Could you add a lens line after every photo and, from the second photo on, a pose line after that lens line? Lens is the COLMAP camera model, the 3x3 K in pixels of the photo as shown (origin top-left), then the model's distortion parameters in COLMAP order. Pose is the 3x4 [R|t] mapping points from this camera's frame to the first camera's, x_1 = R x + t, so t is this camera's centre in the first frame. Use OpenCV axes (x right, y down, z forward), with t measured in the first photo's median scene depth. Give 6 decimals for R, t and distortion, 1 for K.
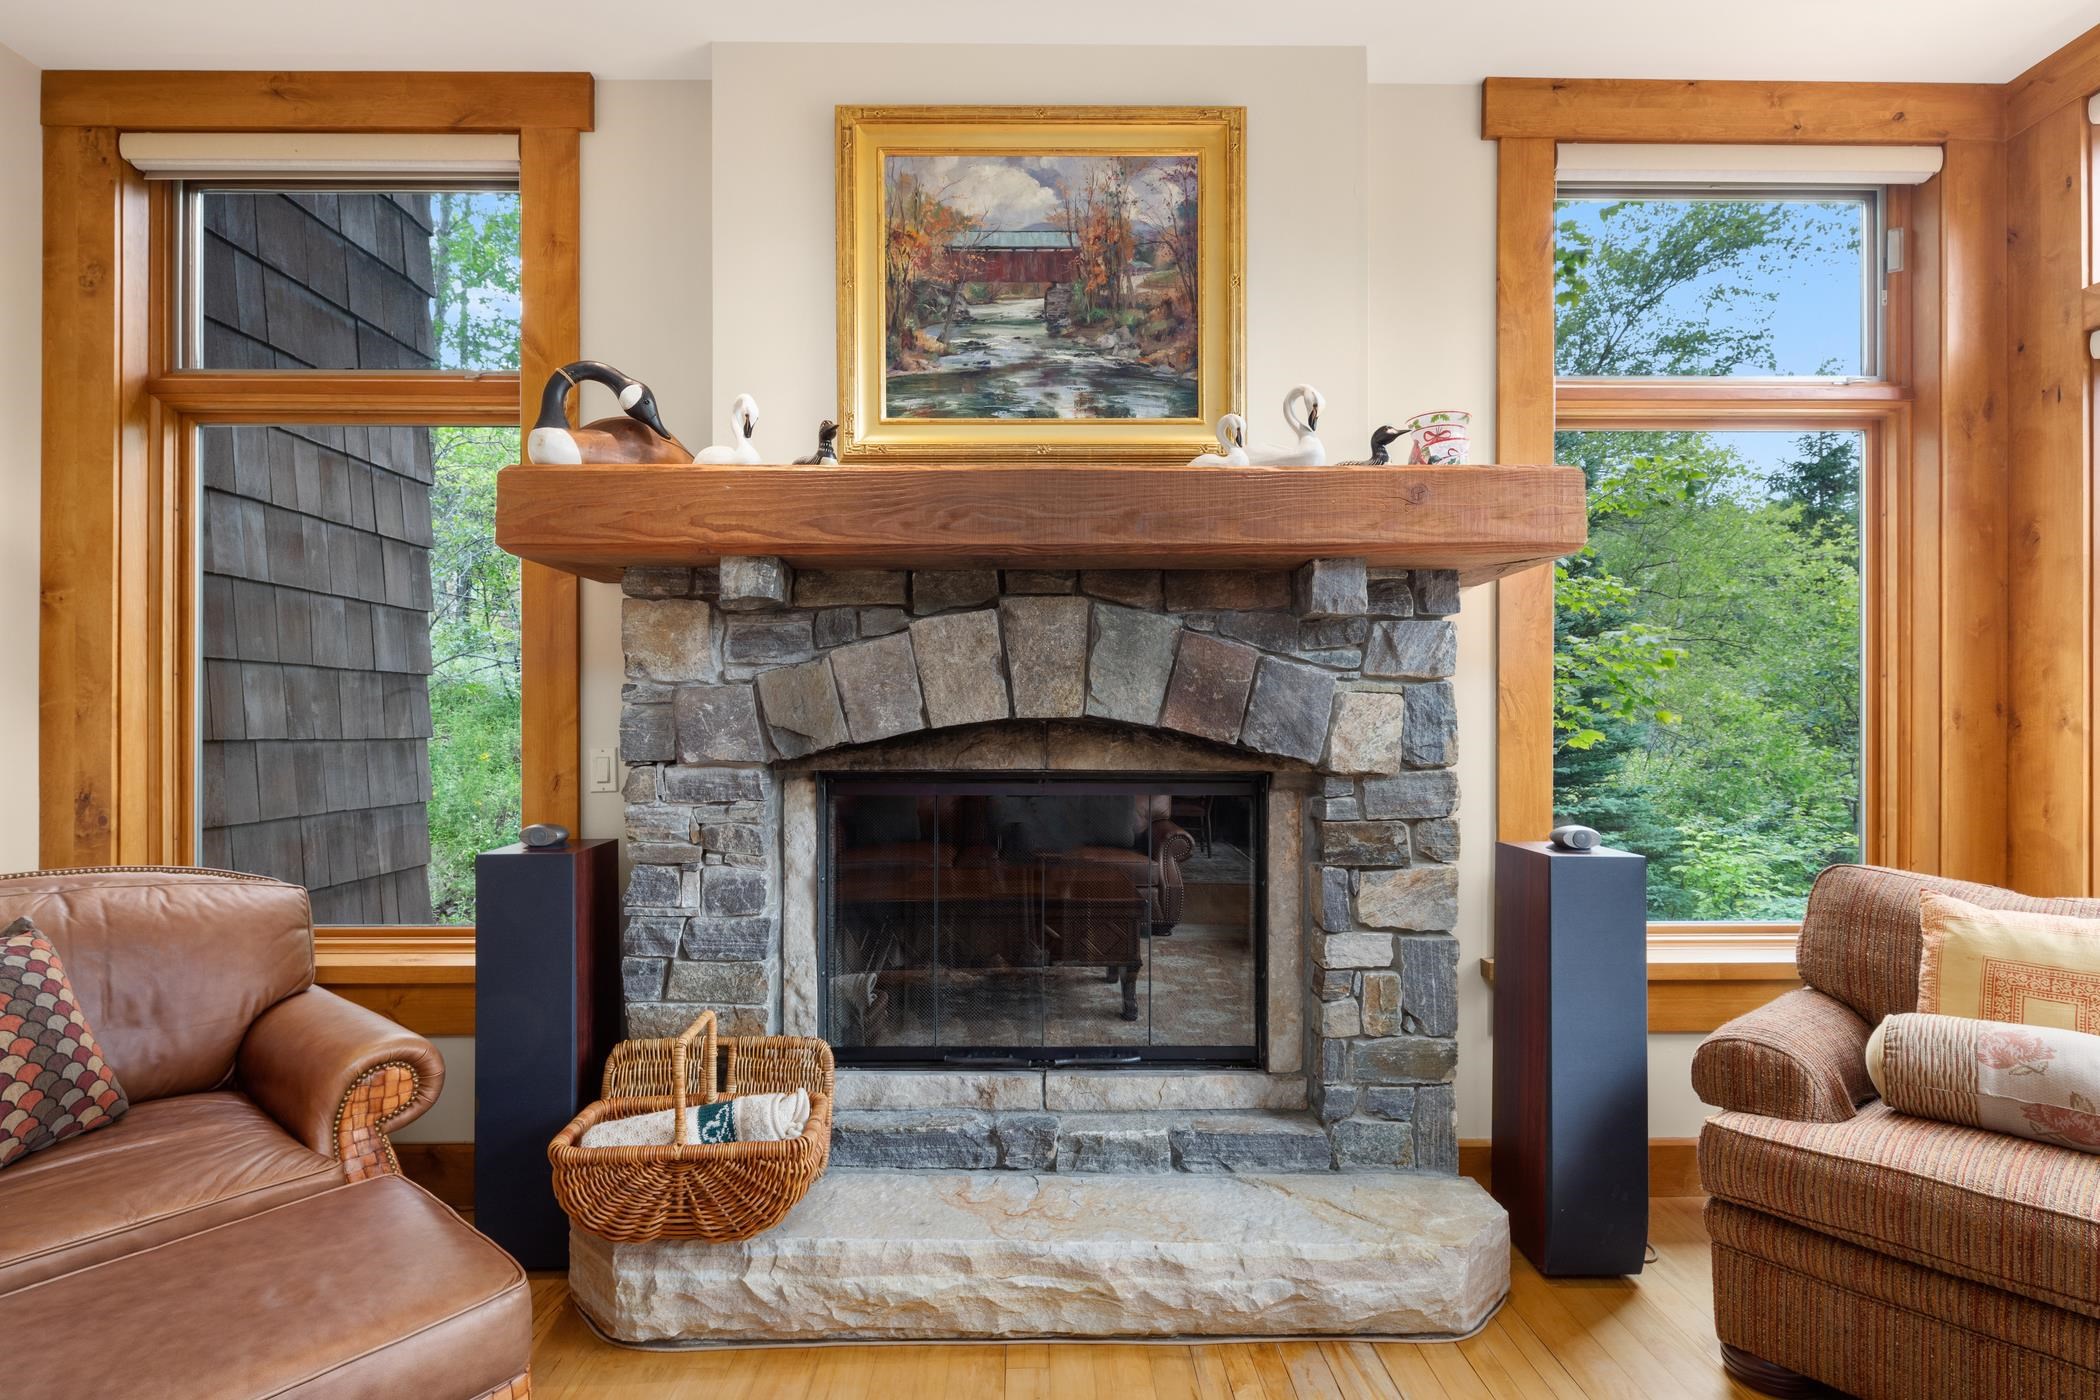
lens RADIAL K [[1023.6, 0, 1050.4], [0, 1023.6, 726.9], [0, 0, 1]] dist [0.004424, -0.004585]
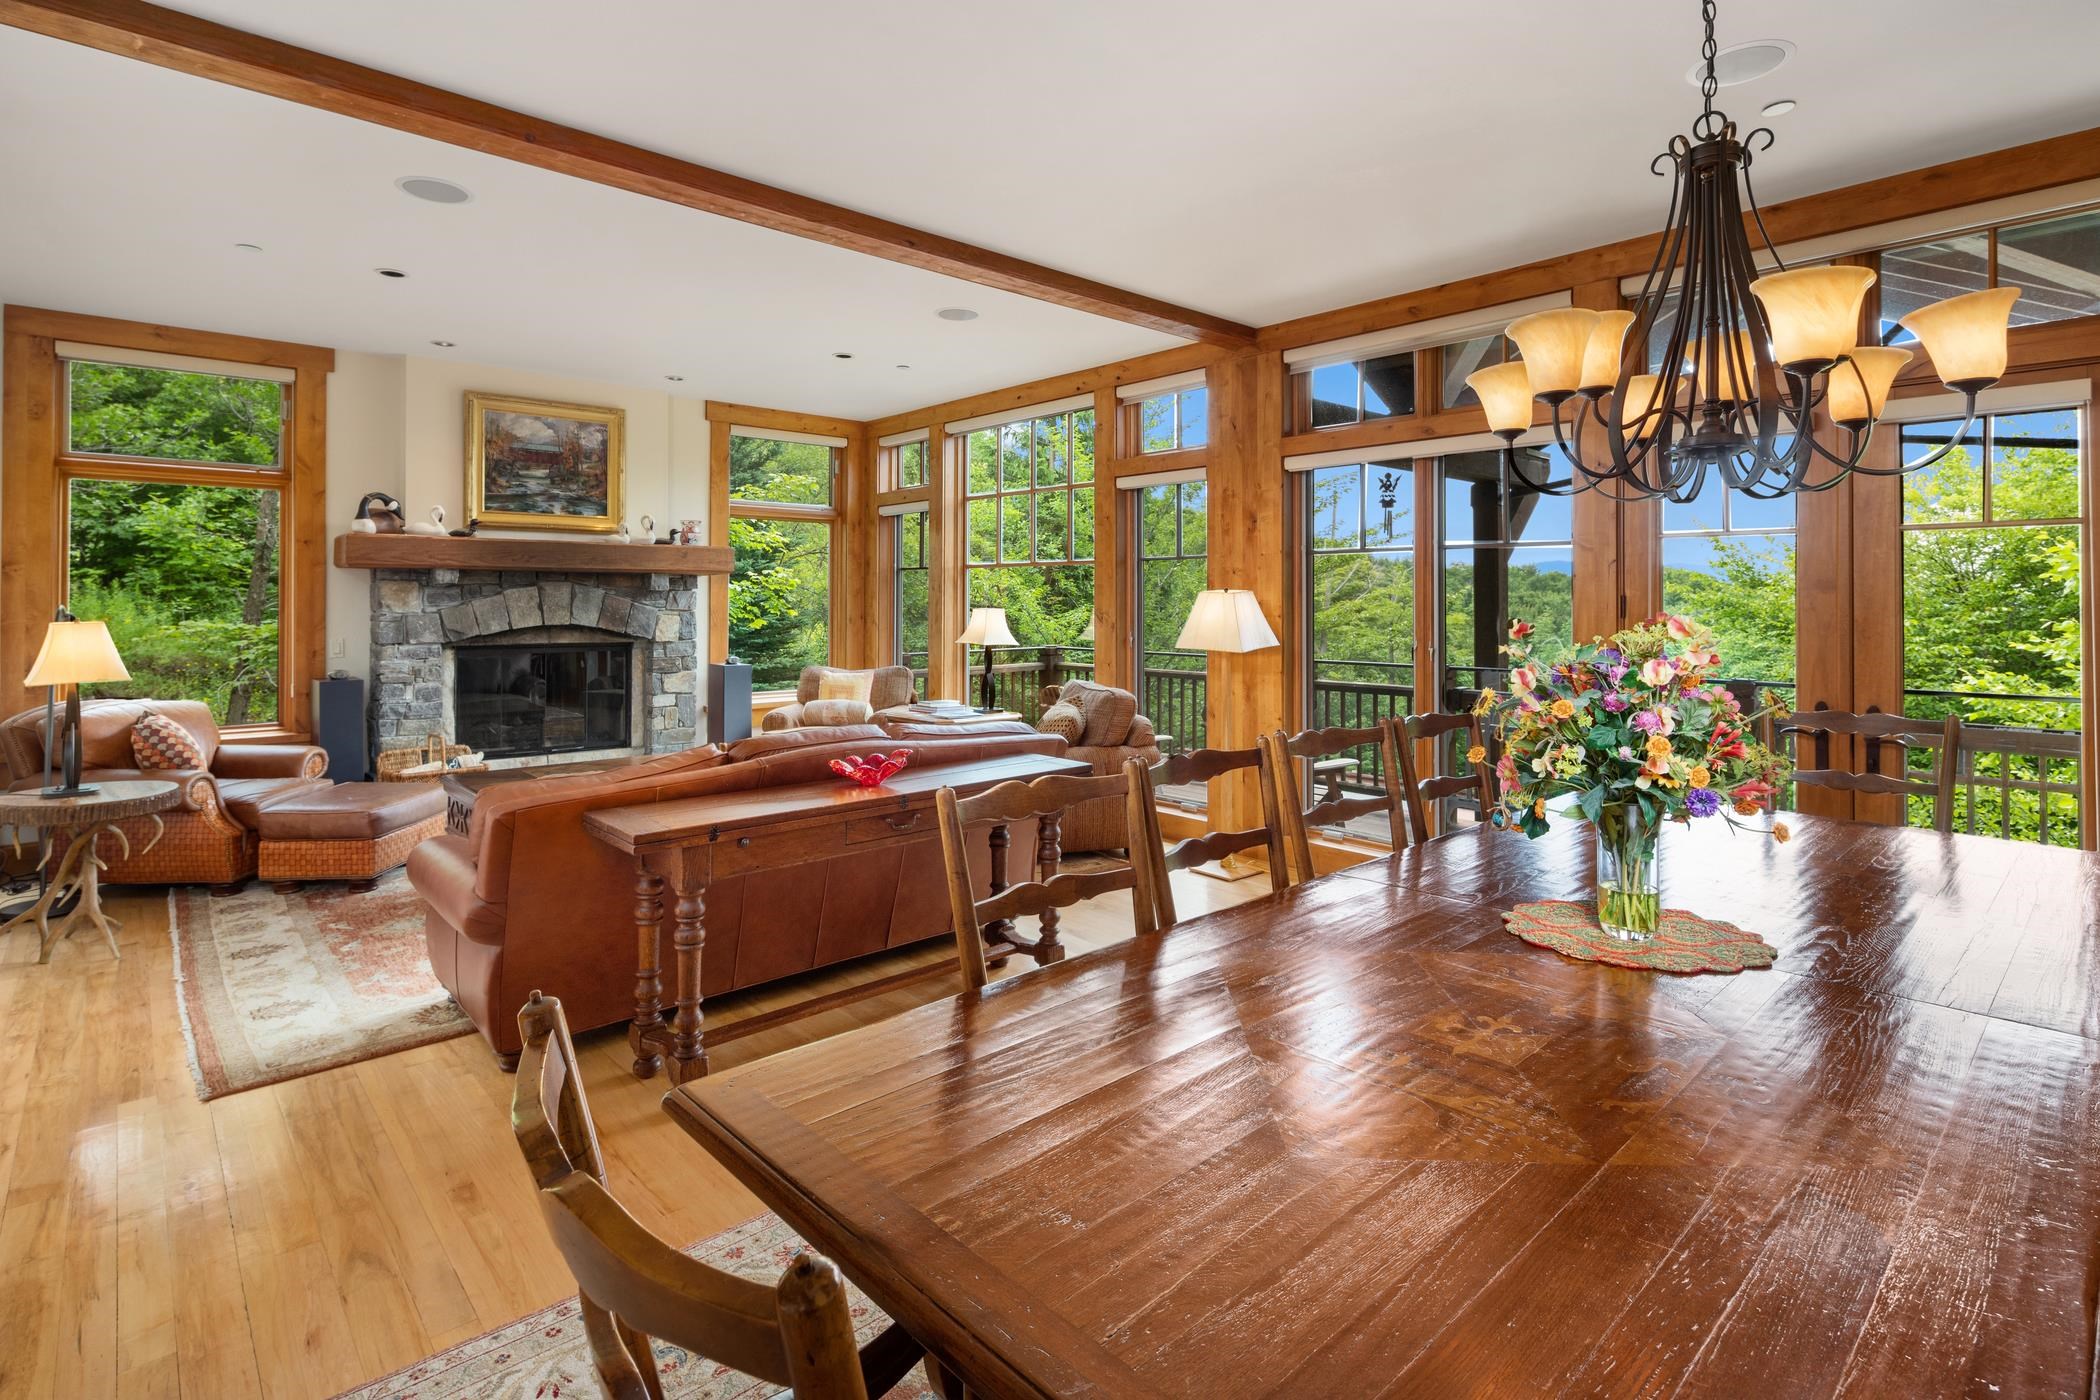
lens RADIAL K [[1023.6, 0, 1043.9], [0, 1023.6, 588.2], [0, 0, 1]] dist [0.004424, -0.004585]
pose [[0.753072, 0.010192, 0.657859, -0.814965], [-0.002414, 0.999916, -0.012728, -0.073640], [-0.657934, 0.007997, 0.753033, -1.940286]]
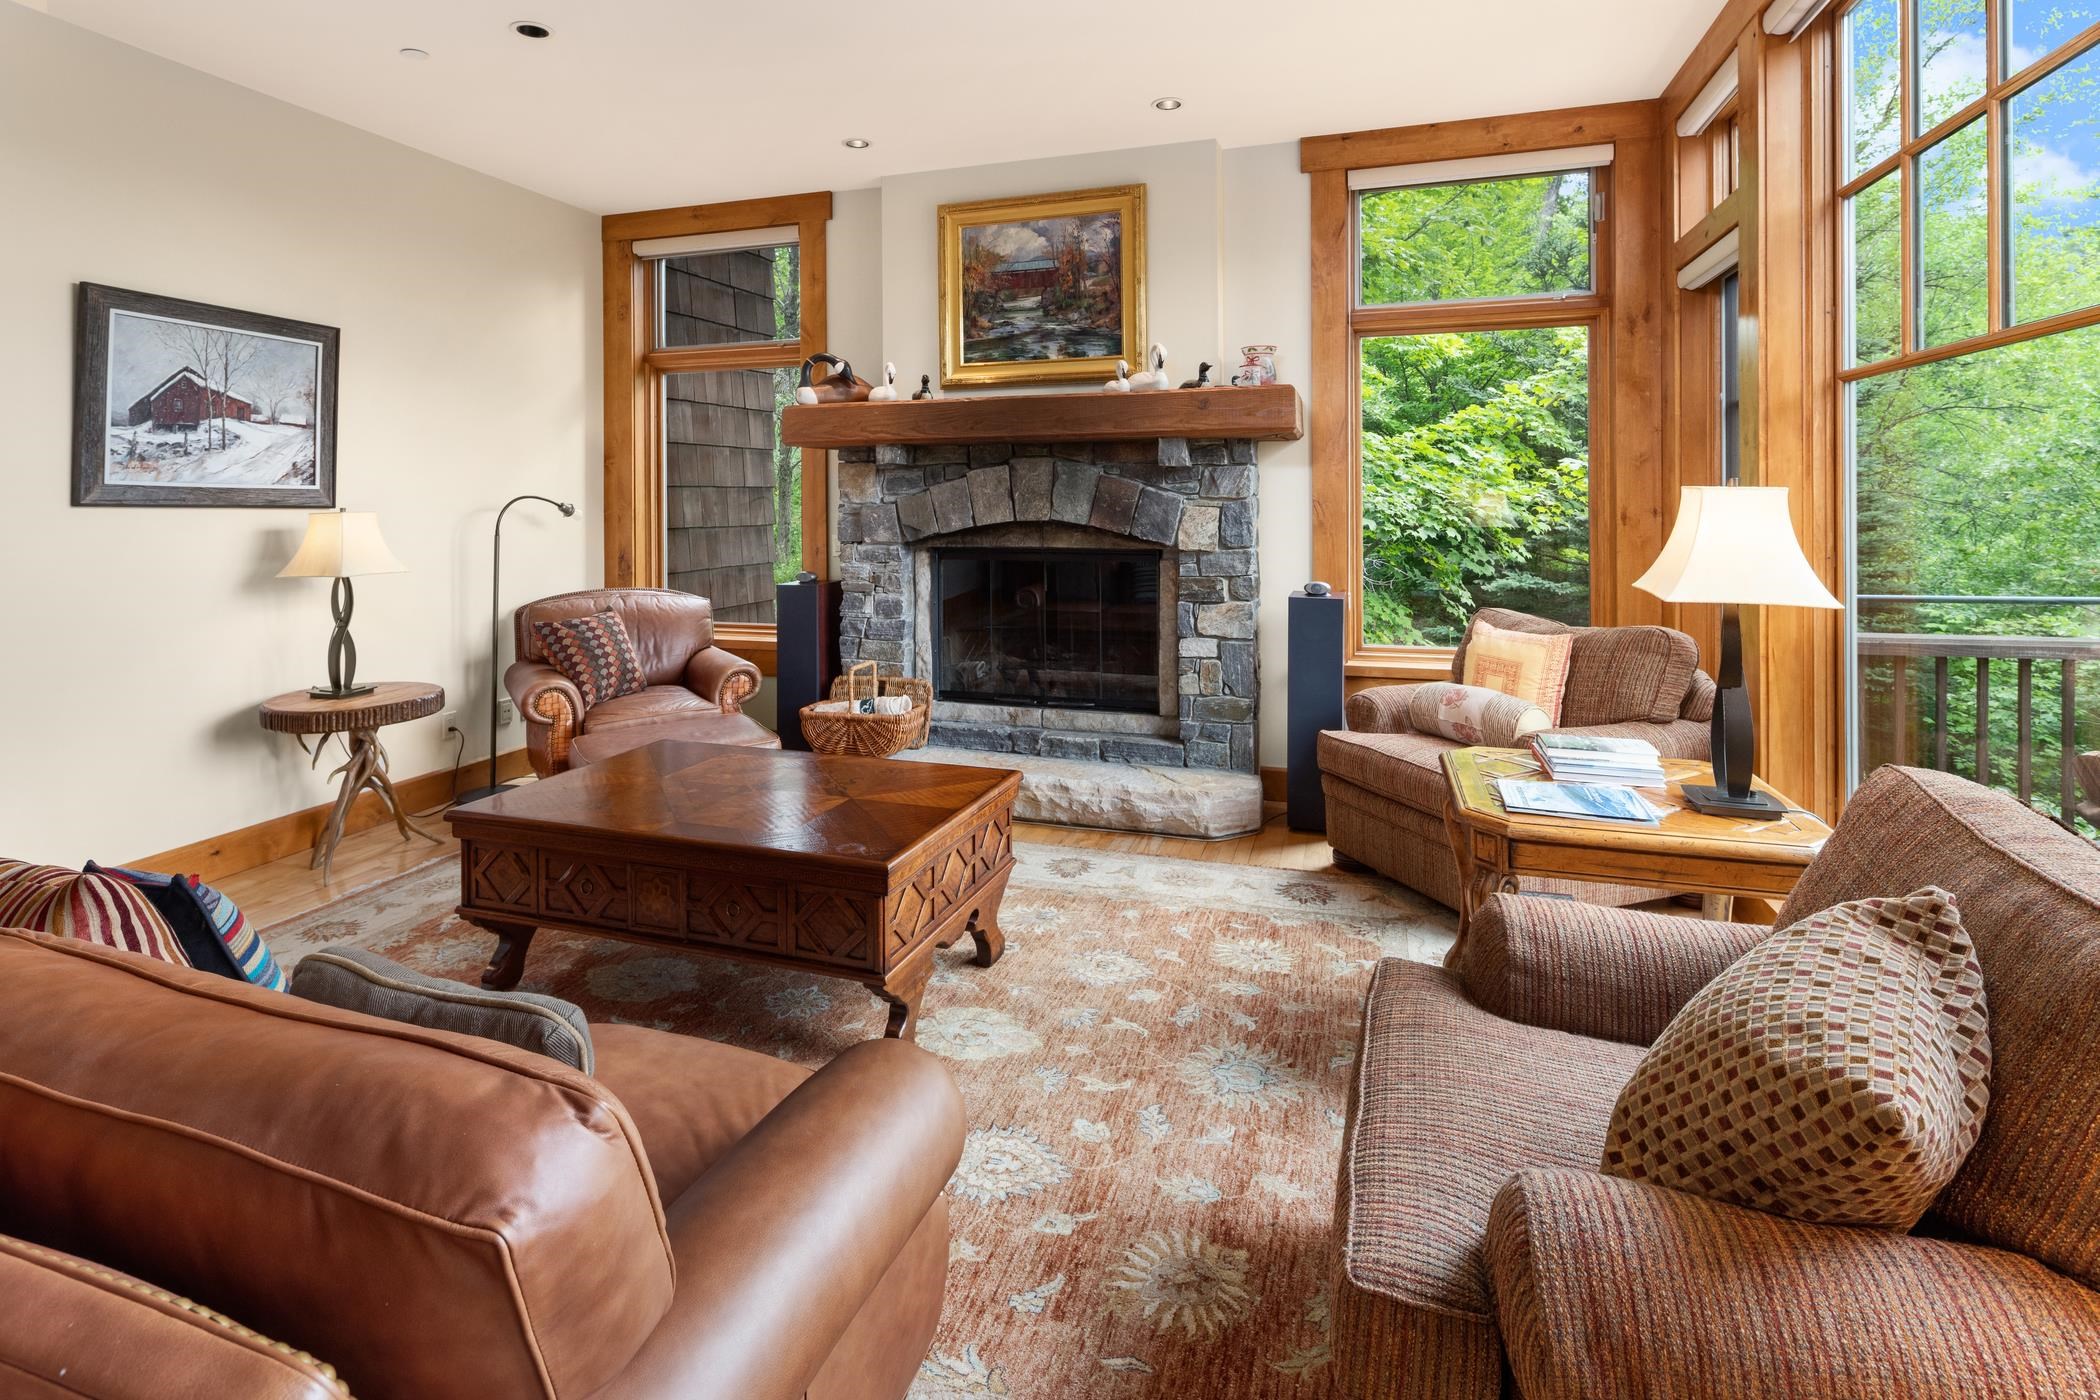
lens RADIAL K [[1023.6, 0, 1040.1], [0, 1023.6, 503.4], [0, 0, 1]] dist [0.004424, -0.004585]
pose [[0.948353, -0.005301, -0.317172, 0.593708], [0.006577, 0.999974, 0.002952, -0.044826], [0.317149, -0.004886, 0.948363, -0.792019]]
